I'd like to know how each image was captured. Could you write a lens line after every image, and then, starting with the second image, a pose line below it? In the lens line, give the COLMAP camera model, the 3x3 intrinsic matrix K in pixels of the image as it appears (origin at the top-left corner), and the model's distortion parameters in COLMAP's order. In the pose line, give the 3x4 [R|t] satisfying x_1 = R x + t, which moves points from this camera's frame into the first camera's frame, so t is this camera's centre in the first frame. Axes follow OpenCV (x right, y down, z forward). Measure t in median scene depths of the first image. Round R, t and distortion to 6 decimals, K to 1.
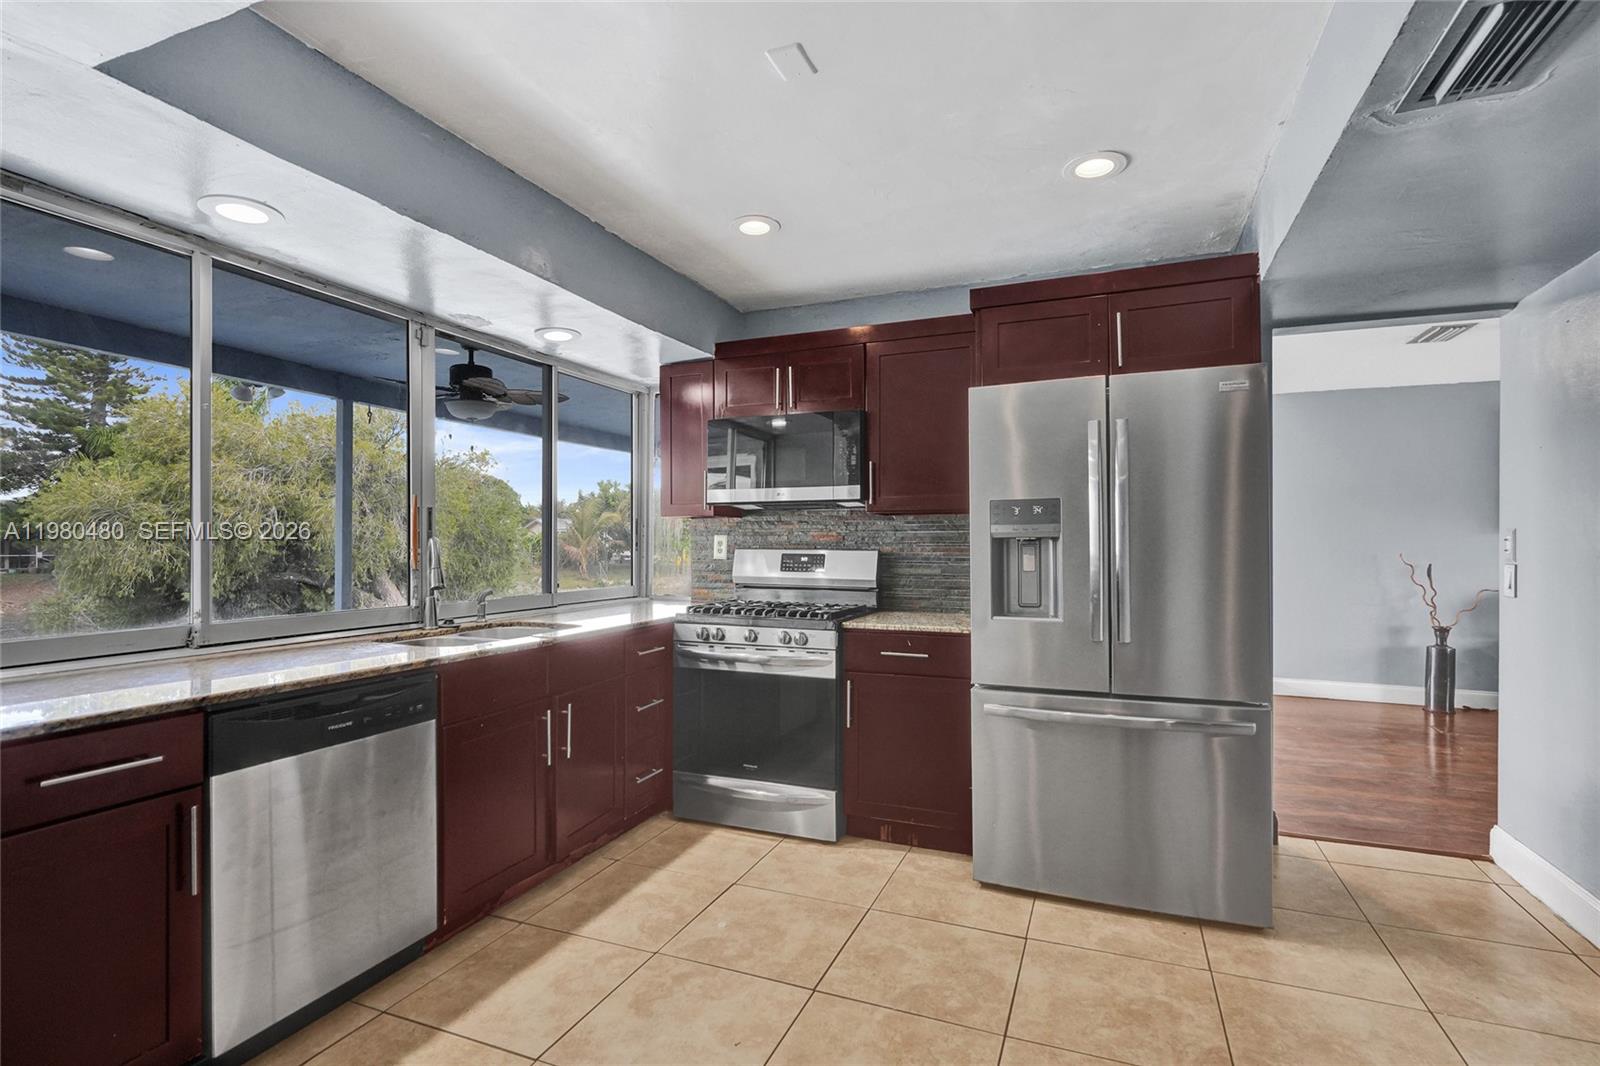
lens RADIAL K [[761.3, 0, 798.6], [0, 761.3, 540.0], [0, 0, 1]] dist [-0.001885, 0.000215]
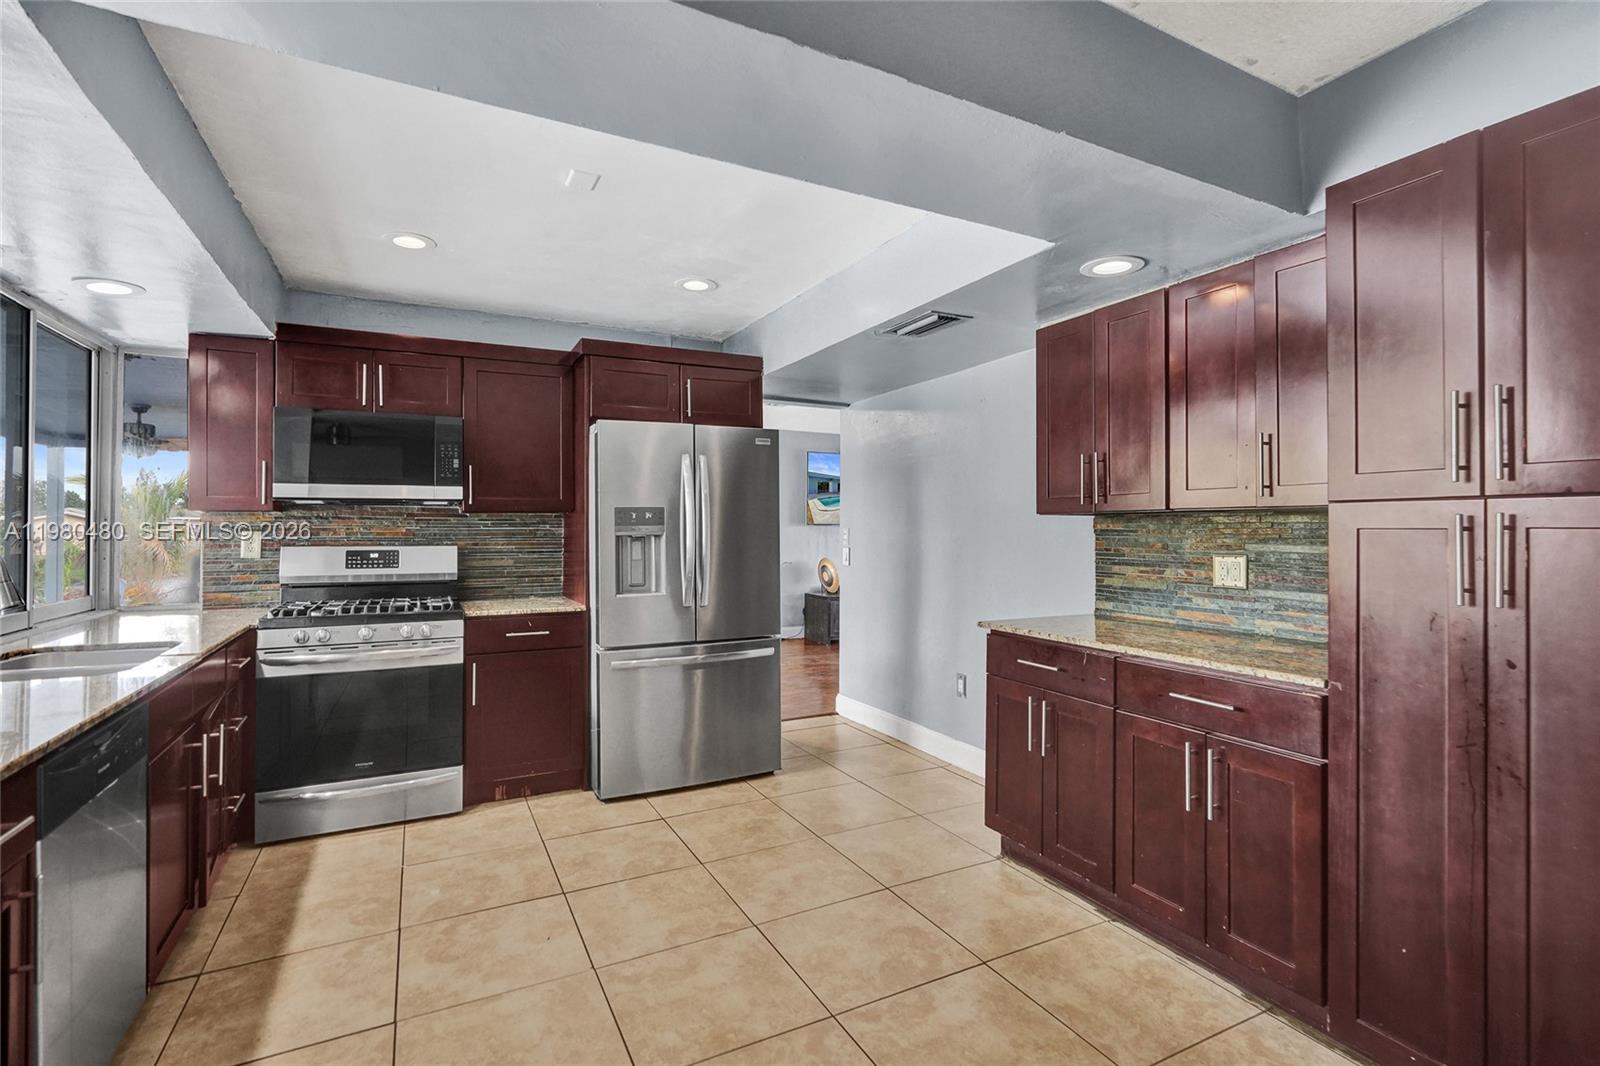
lens RADIAL K [[759.5, 0, 803.9], [0, 759.5, 524.7], [0, 0, 1]] dist [-0.000123, 0.000397]
pose [[0.646483, 0.001823, 0.762926, -0.474360], [-0.001117, 0.999998, -0.001443, -0.017558], [-0.762927, 0.000081, 0.646484, -0.089998]]
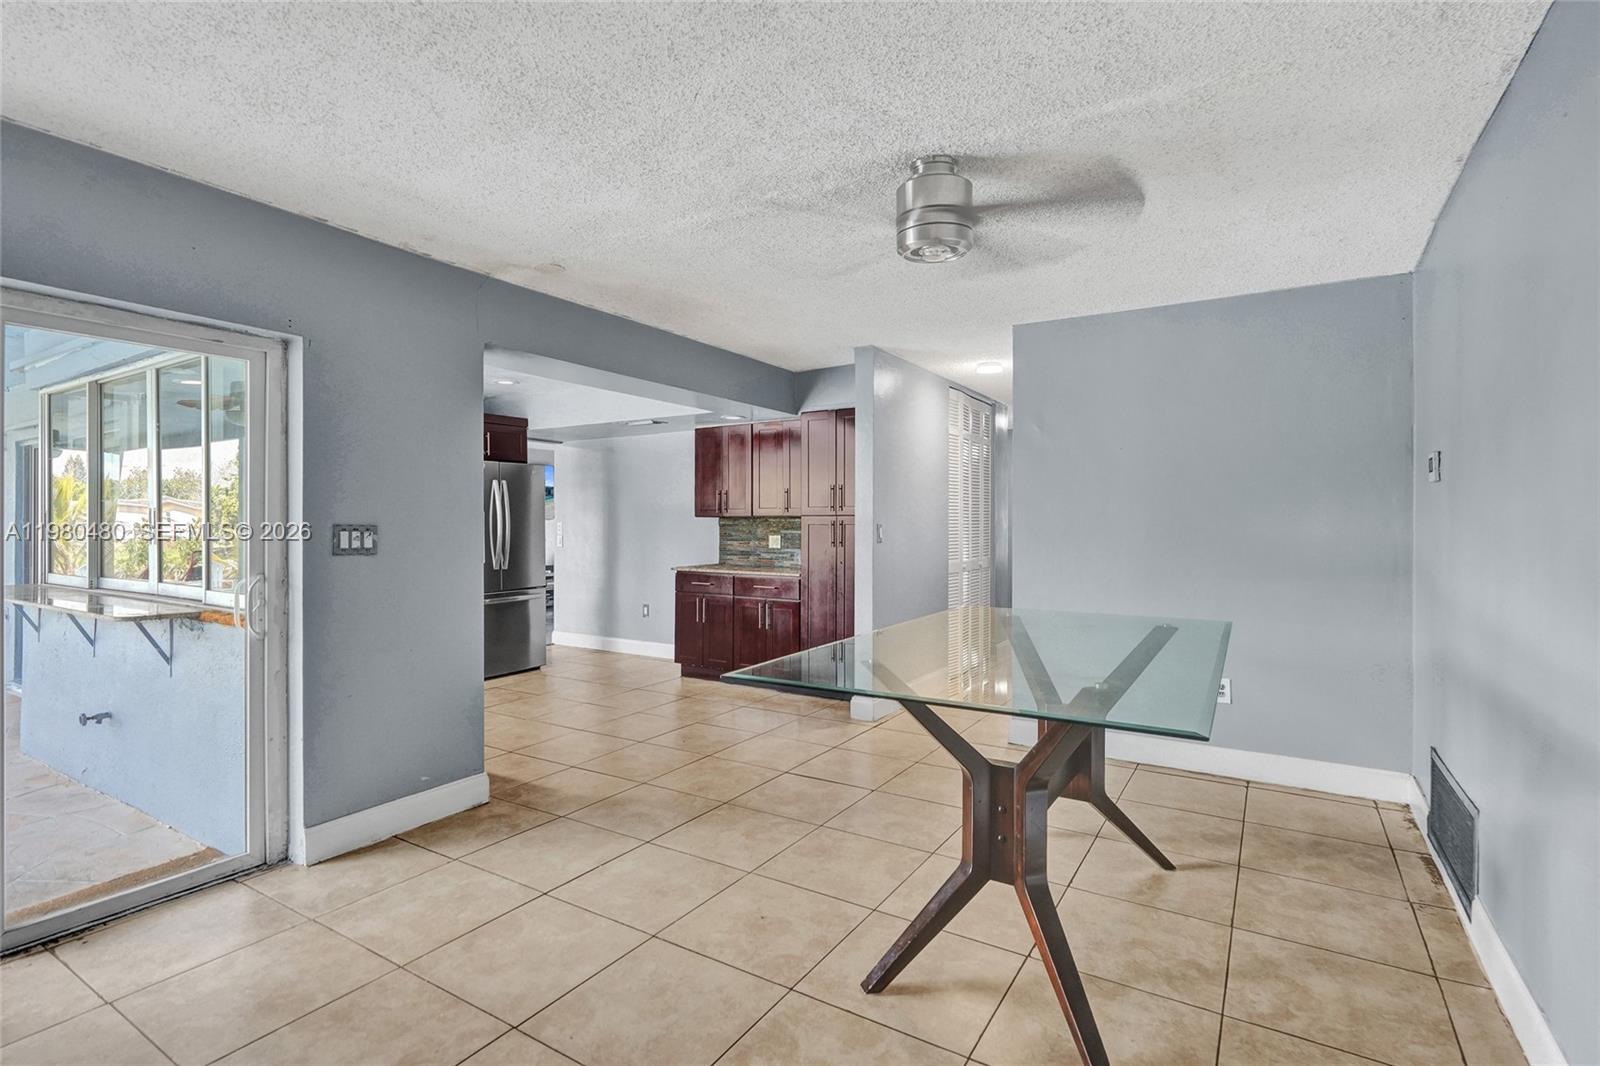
lens RADIAL K [[759.5, 0, 803.9], [0, 759.5, 524.7], [0, 0, 1]] dist [-0.000123, 0.000397]
pose [[0.166814, -0.006096, 0.985969, -1.544769], [-0.005853, 0.999957, 0.007173, -0.028252], [-0.985971, -0.006967, 0.166772, -0.327540]]
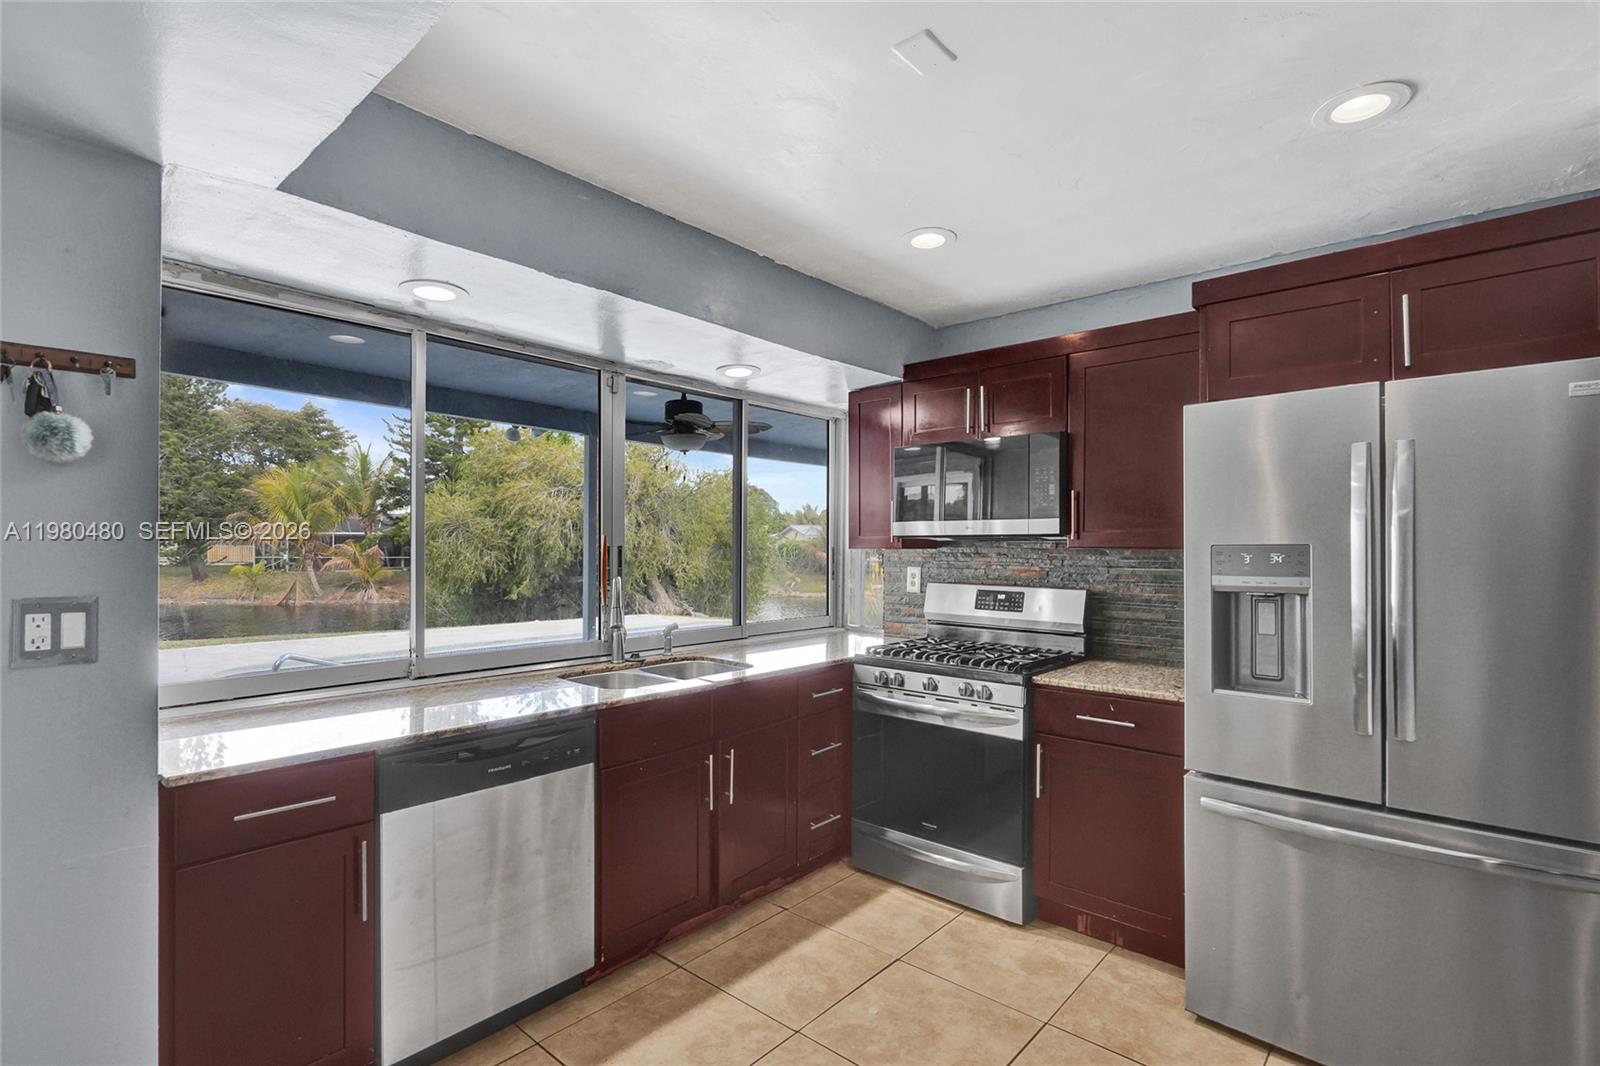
lens RADIAL K [[753.6, 0, 796.8], [0, 753.6, 547.2], [0, 0, 1]] dist [-0.003483, -0.000022]
pose [[0.945606, 0.003939, -0.325292, 0.083856], [-0.002412, 0.999984, 0.005097, -0.045746], [0.325306, -0.004035, 0.945600, 0.091503]]
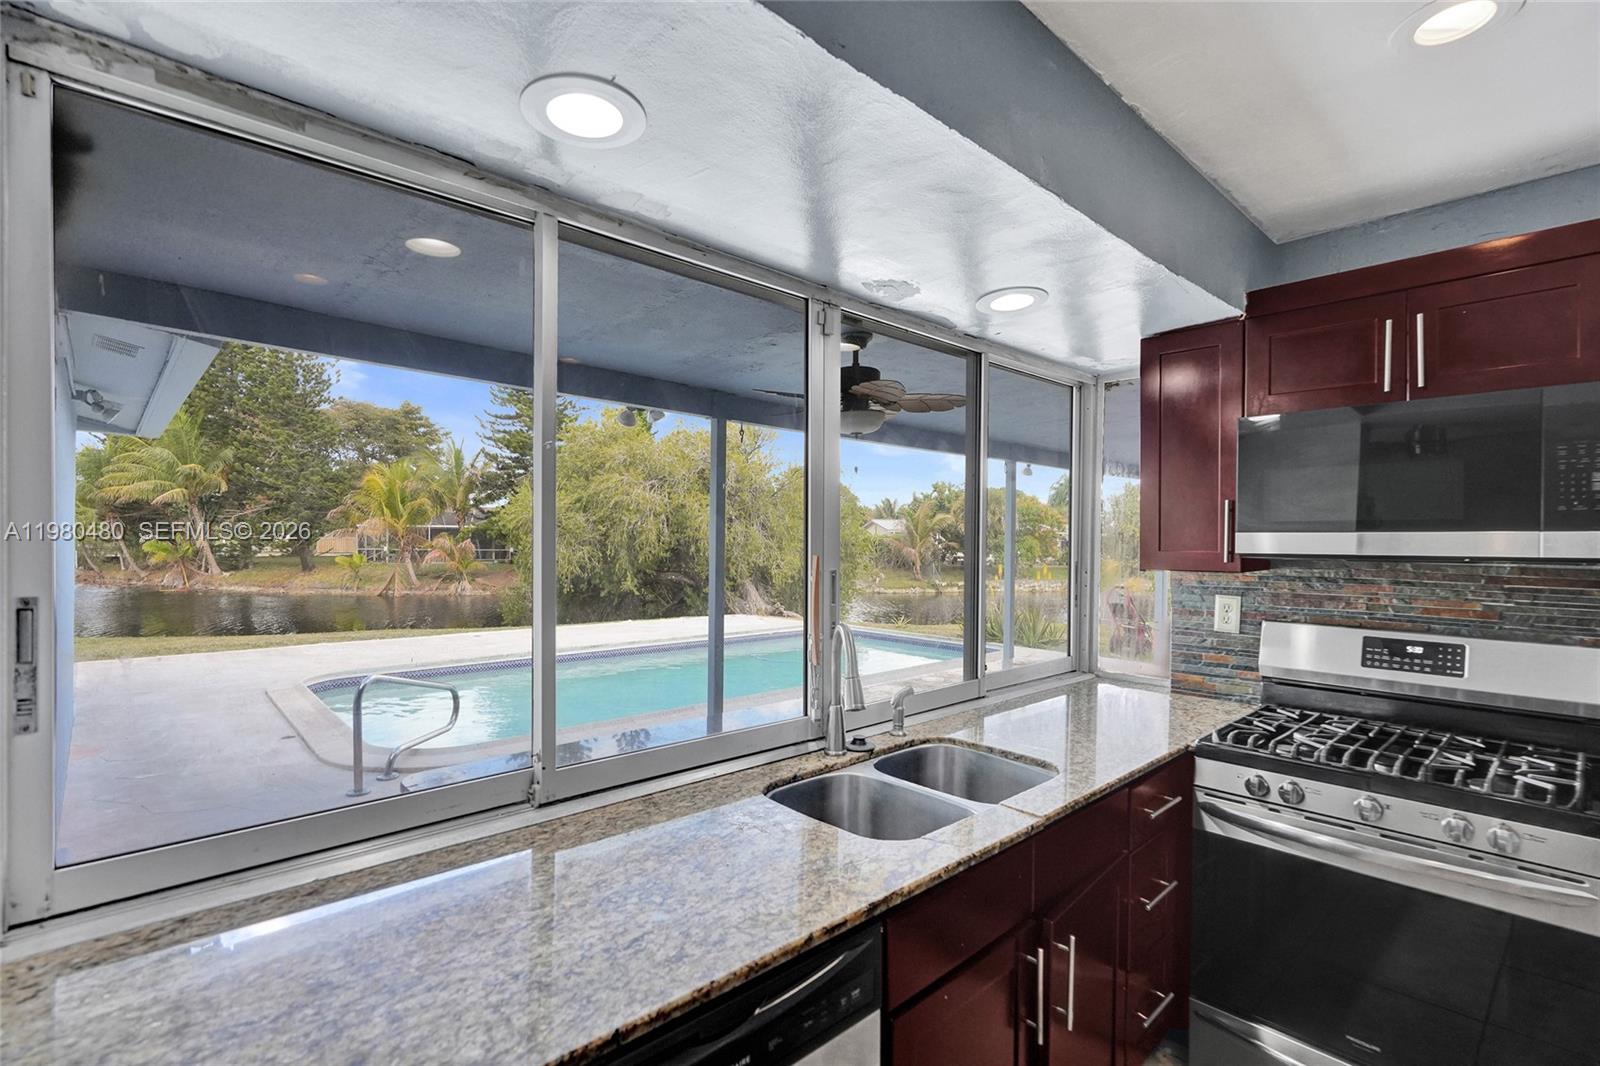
lens RADIAL K [[741.6, 0, 803.8], [0, 741.6, 546.0], [0, 0, 1]] dist [-0.003907, -0.000574]
pose [[0.914590, 0.010590, -0.404245, -0.232574], [-0.005396, 0.999888, 0.013986, -0.071908], [0.404348, -0.010610, 0.914544, 0.367656]]
